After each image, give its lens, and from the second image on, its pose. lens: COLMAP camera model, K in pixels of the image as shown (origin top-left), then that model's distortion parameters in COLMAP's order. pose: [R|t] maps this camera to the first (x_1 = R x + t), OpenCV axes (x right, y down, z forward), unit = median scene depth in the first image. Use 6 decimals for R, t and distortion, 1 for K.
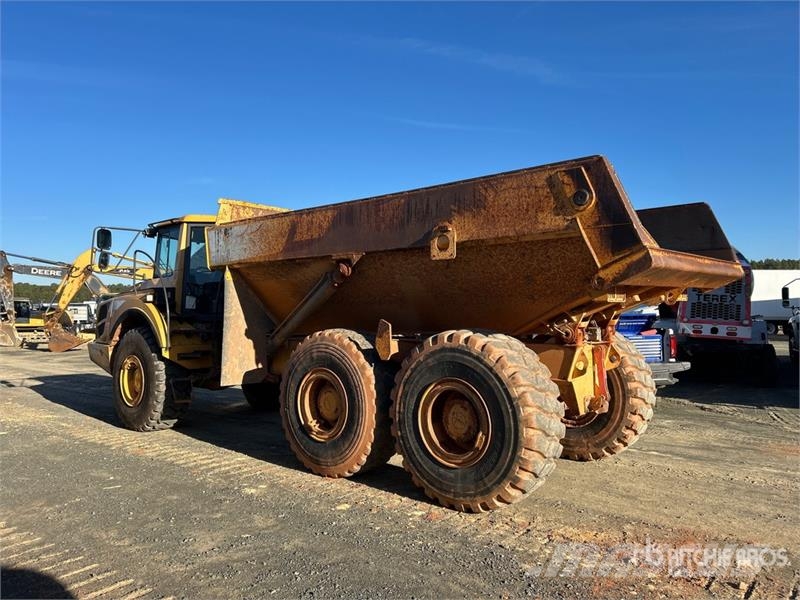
lens RADIAL K [[599.9, 0, 400.0], [0, 599.9, 300.0], [0, 0, 1]] dist [0.026015, -0.012963]
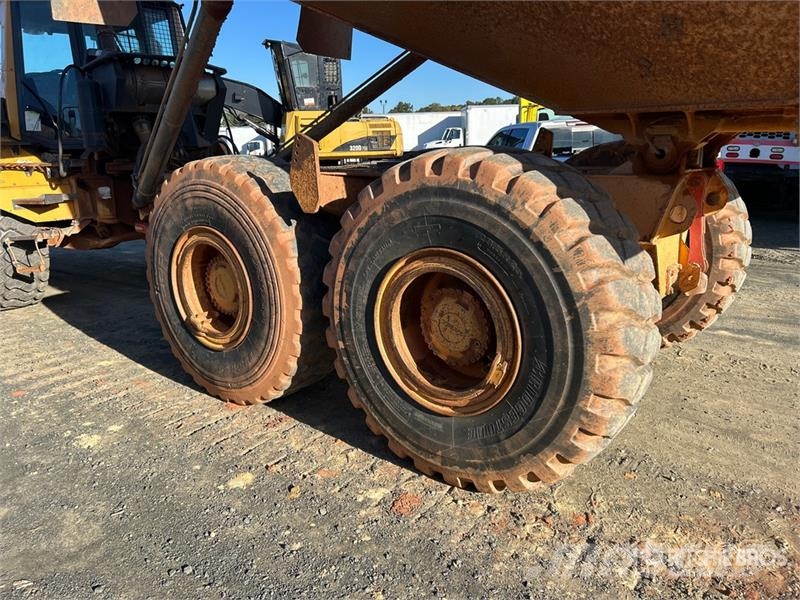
lens RADIAL K [[637.3, 0, 369.4], [0, 637.3, 277.7], [0, 0, 1]] dist [0.016191, -0.012453]
pose [[0.999742, -0.021993, 0.005678, 0.024007], [0.020157, 0.974260, 0.224524, 0.033575], [-0.010470, -0.224352, 0.974452, 0.471387]]
